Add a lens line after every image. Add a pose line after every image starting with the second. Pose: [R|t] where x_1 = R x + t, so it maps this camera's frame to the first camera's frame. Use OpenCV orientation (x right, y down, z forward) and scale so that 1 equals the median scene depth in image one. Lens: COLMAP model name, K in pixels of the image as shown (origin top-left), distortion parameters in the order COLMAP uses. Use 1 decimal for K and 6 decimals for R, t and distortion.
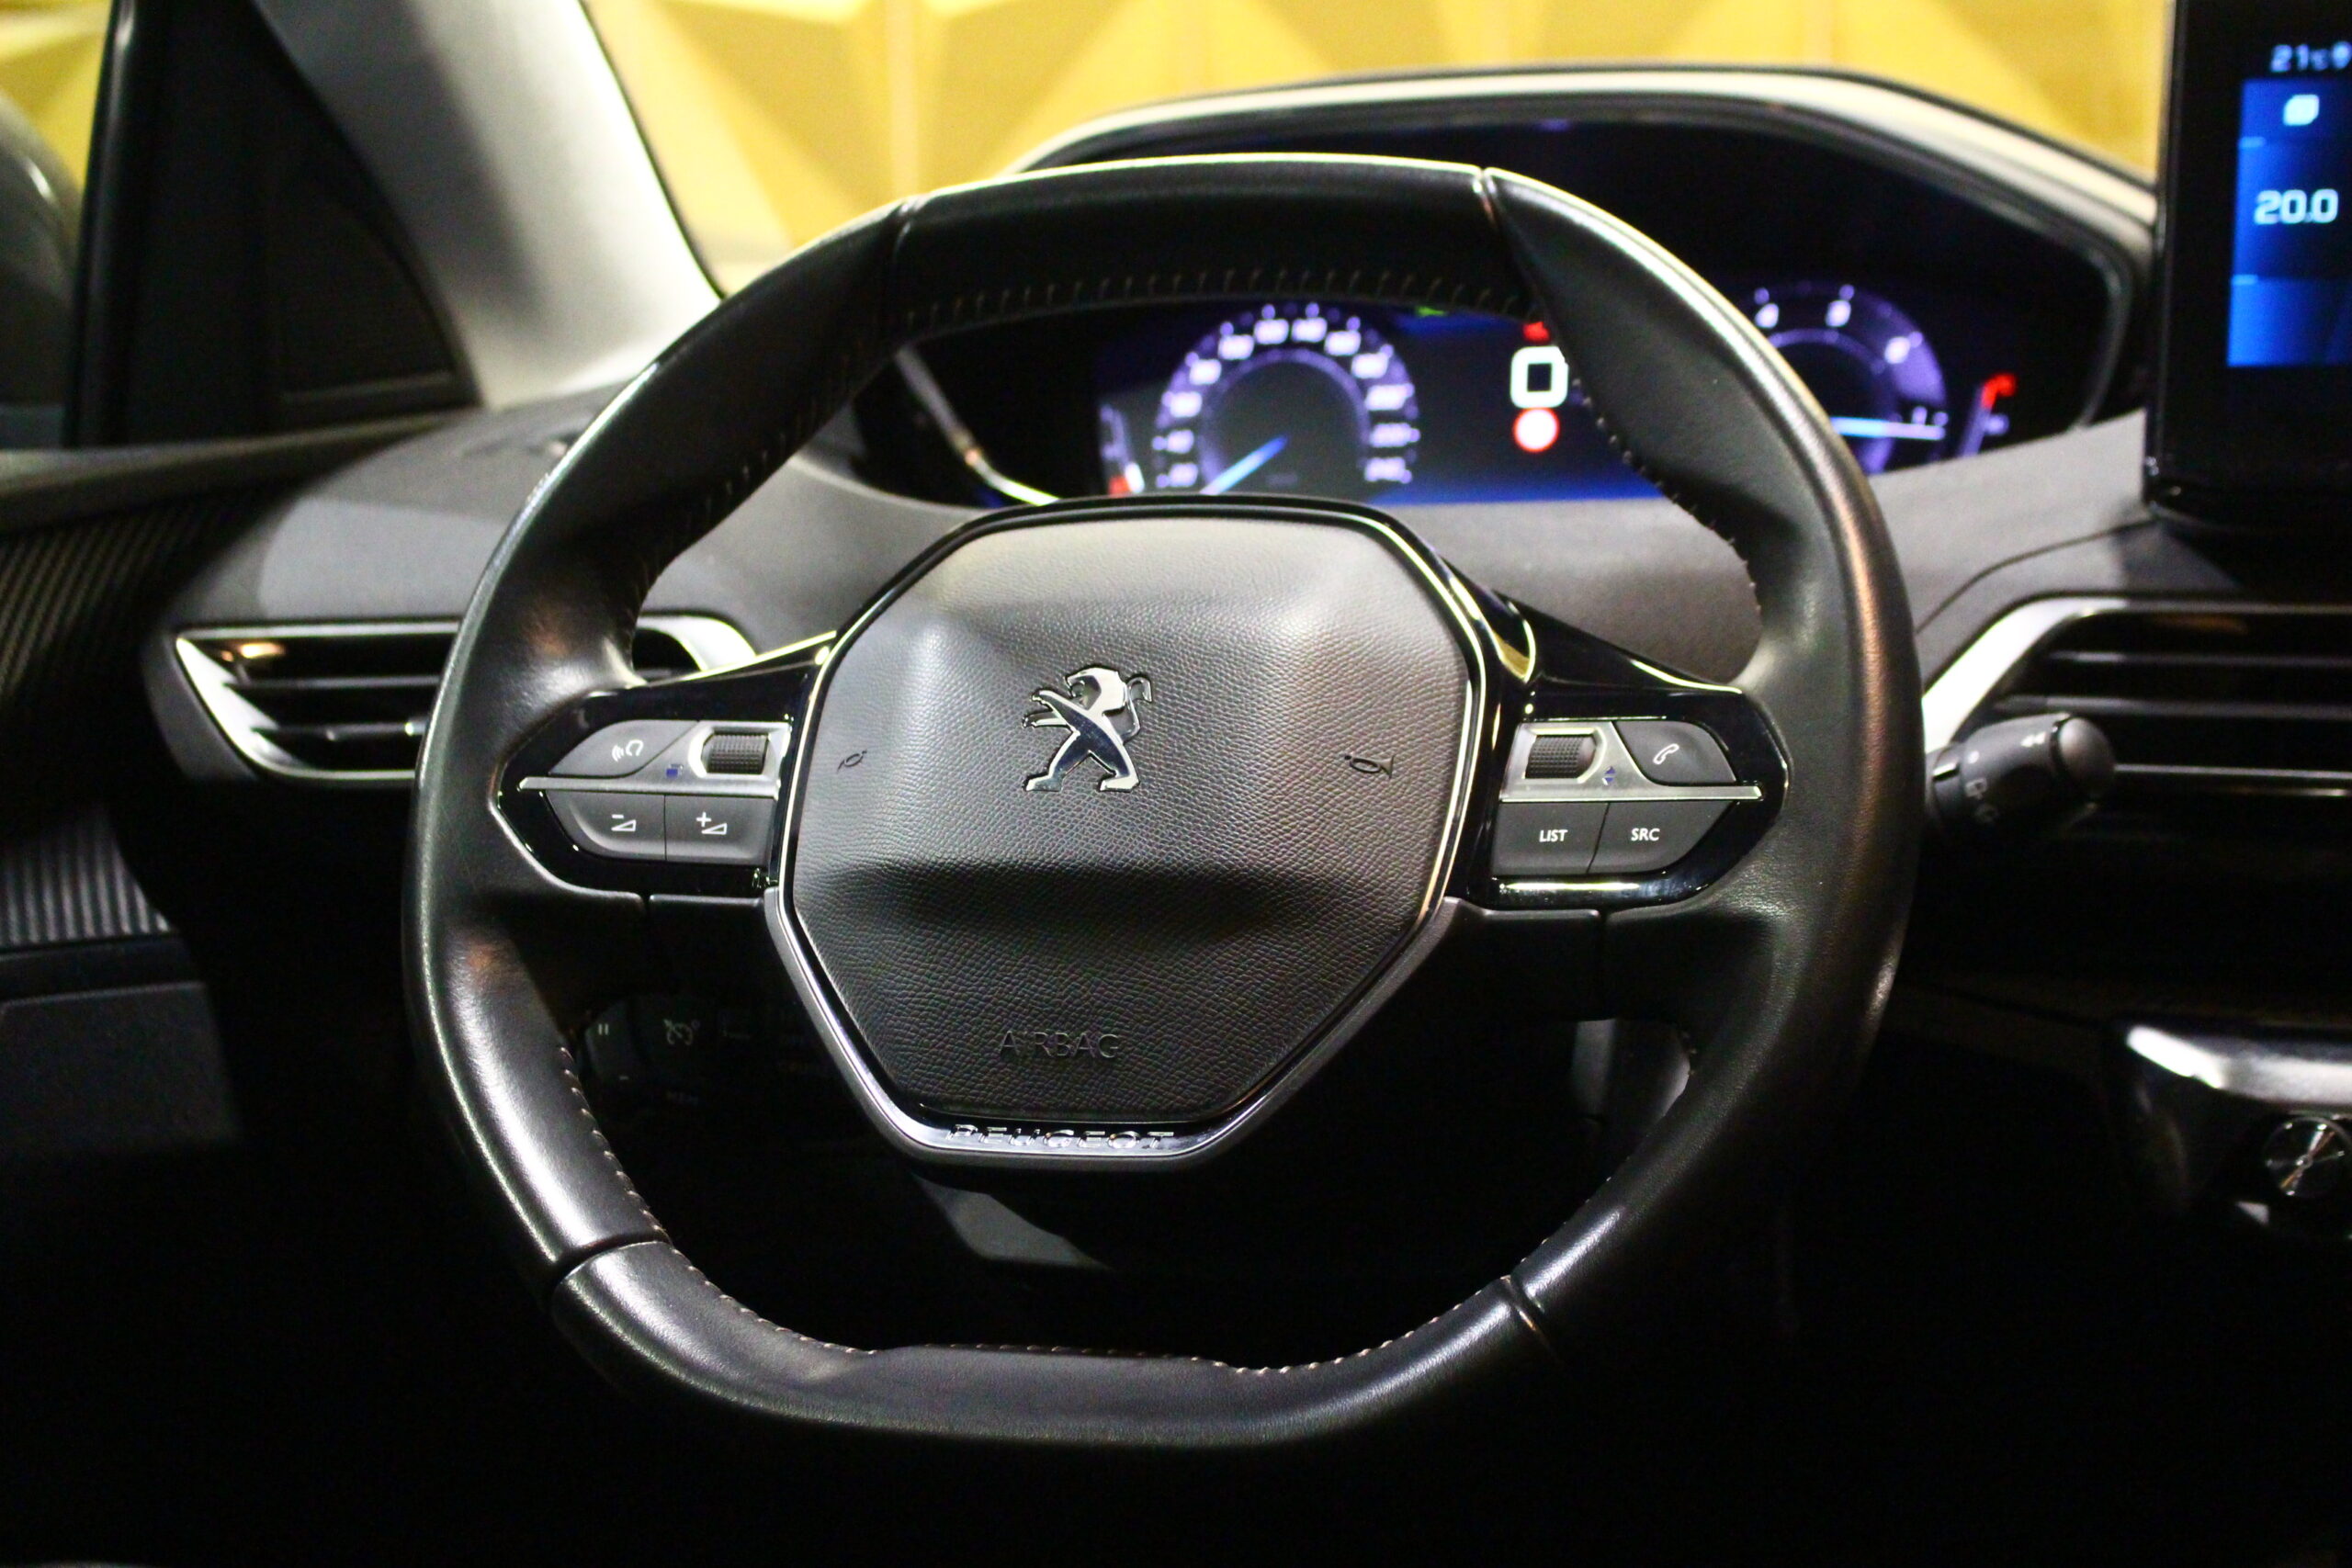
lens RADIAL K [[4353.8, 0, 1176.0], [0, 4353.8, 784.0], [0, 0, 1]] dist [-0.038012, 0.137876]
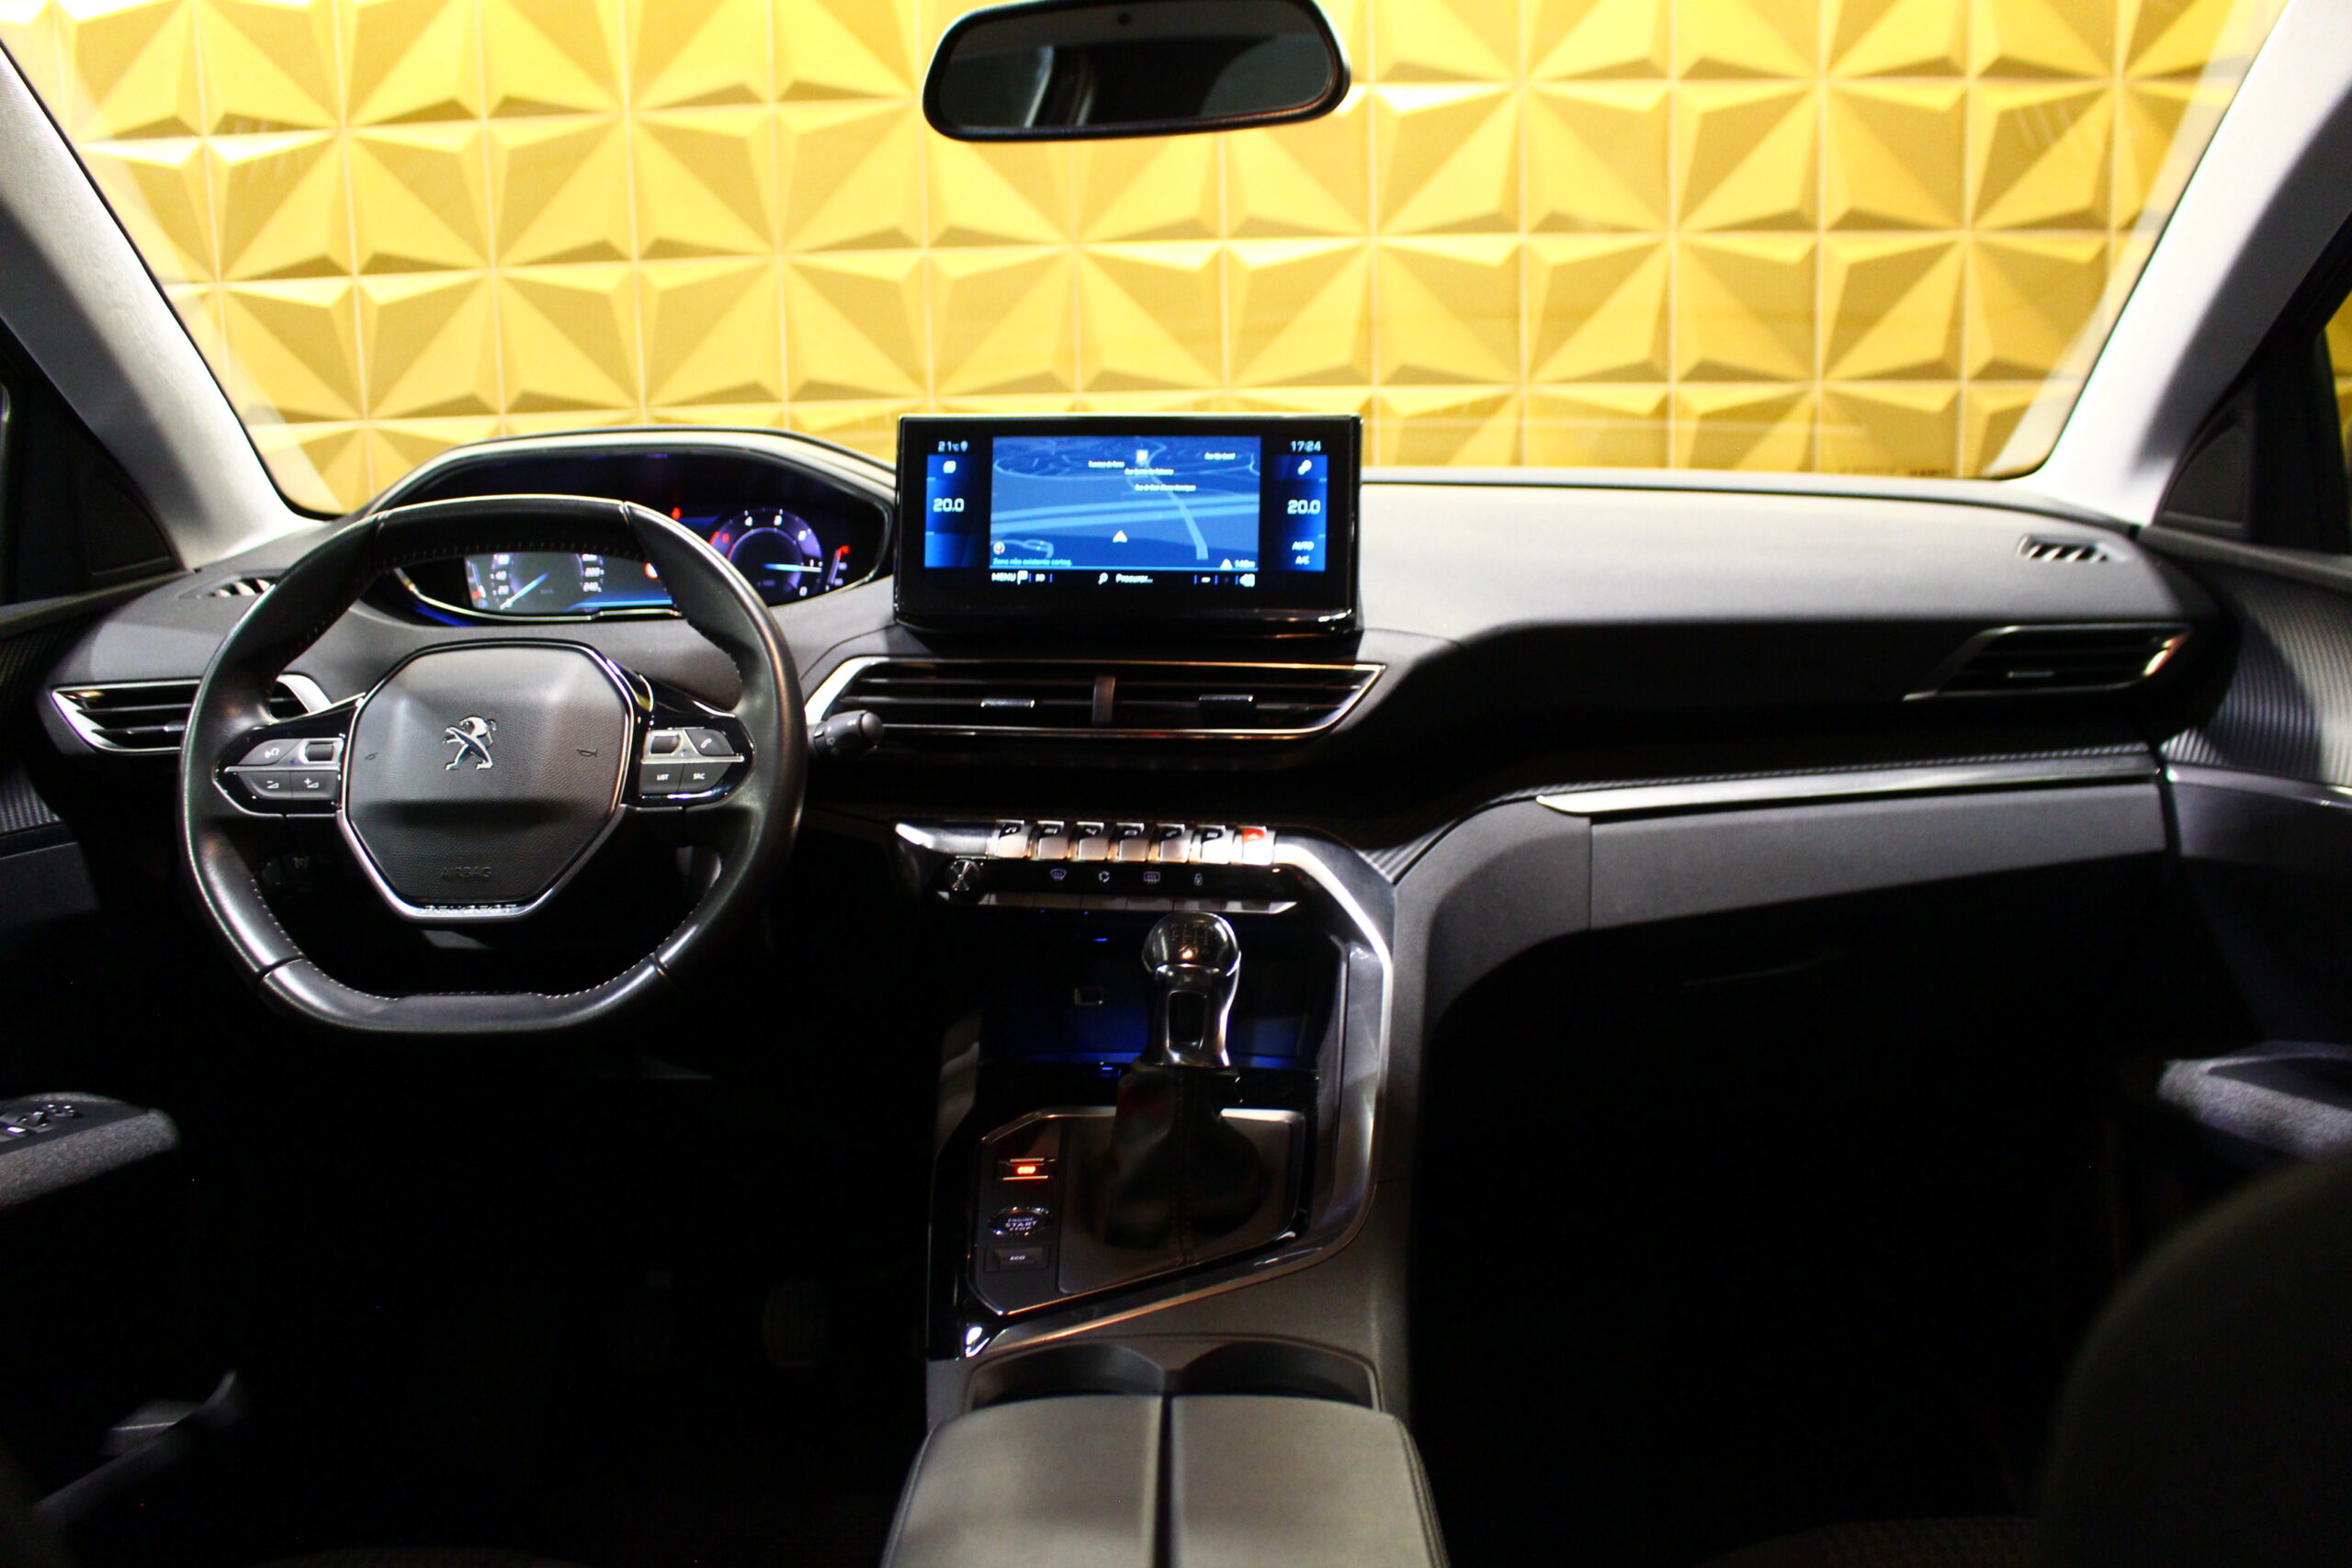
lens RADIAL K [[1949.9, 0, 1175.5], [0, 1949.9, 814.1], [0, 0, 1]] dist [-0.144100, 0.125144]
pose [[0.944192, -0.056395, 0.324533, 0.002120], [0.021364, 0.993645, 0.110510, -0.078629], [-0.328703, -0.097409, 0.939396, -0.145524]]
